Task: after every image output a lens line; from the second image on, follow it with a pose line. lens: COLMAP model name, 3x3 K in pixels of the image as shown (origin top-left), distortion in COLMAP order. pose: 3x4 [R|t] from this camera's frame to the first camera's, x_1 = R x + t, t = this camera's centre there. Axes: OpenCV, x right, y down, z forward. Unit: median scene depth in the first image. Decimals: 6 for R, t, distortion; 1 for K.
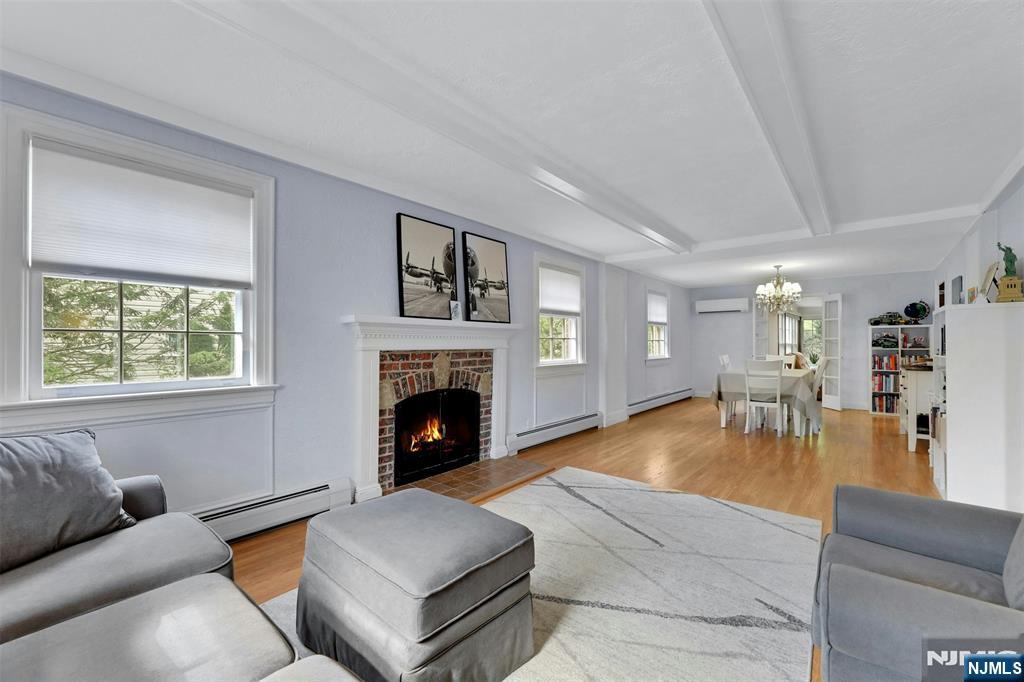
lens RADIAL K [[422.7, 0, 508.1], [0, 422.7, 338.5], [0, 0, 1]] dist [0.000762, 0.000166]
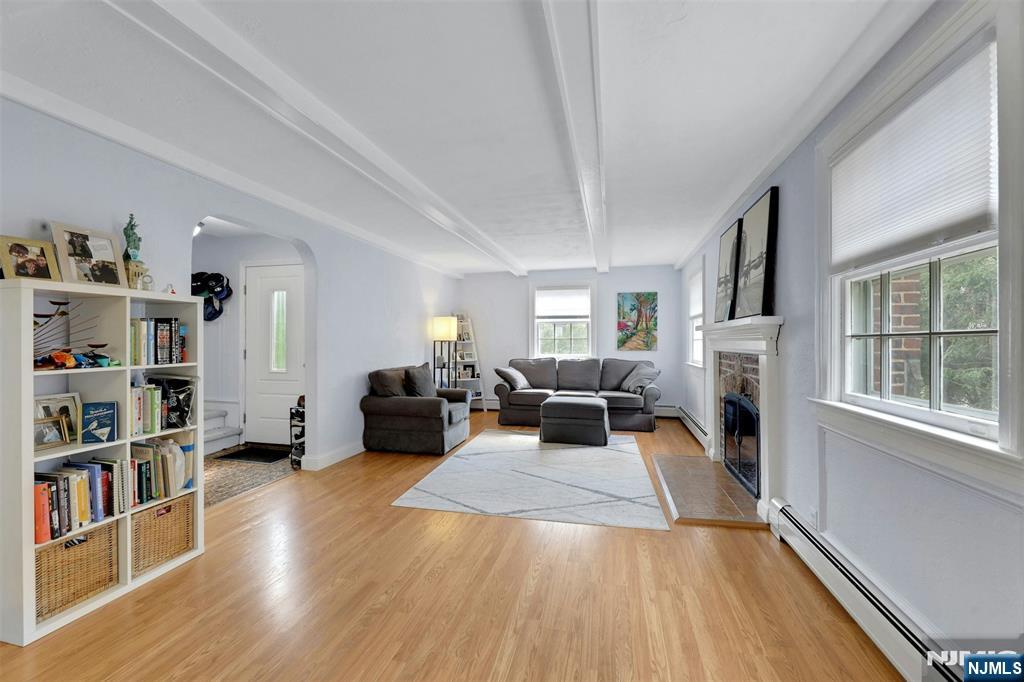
lens RADIAL K [[422.7, 0, 507.3], [0, 422.7, 337.7], [0, 0, 1]] dist [0.000762, 0.000166]
pose [[-0.898857, -0.008934, -0.438151, 0.656902], [-0.001695, 0.999856, -0.016909, 0.009074], [0.438239, -0.014456, -0.898742, 1.469518]]
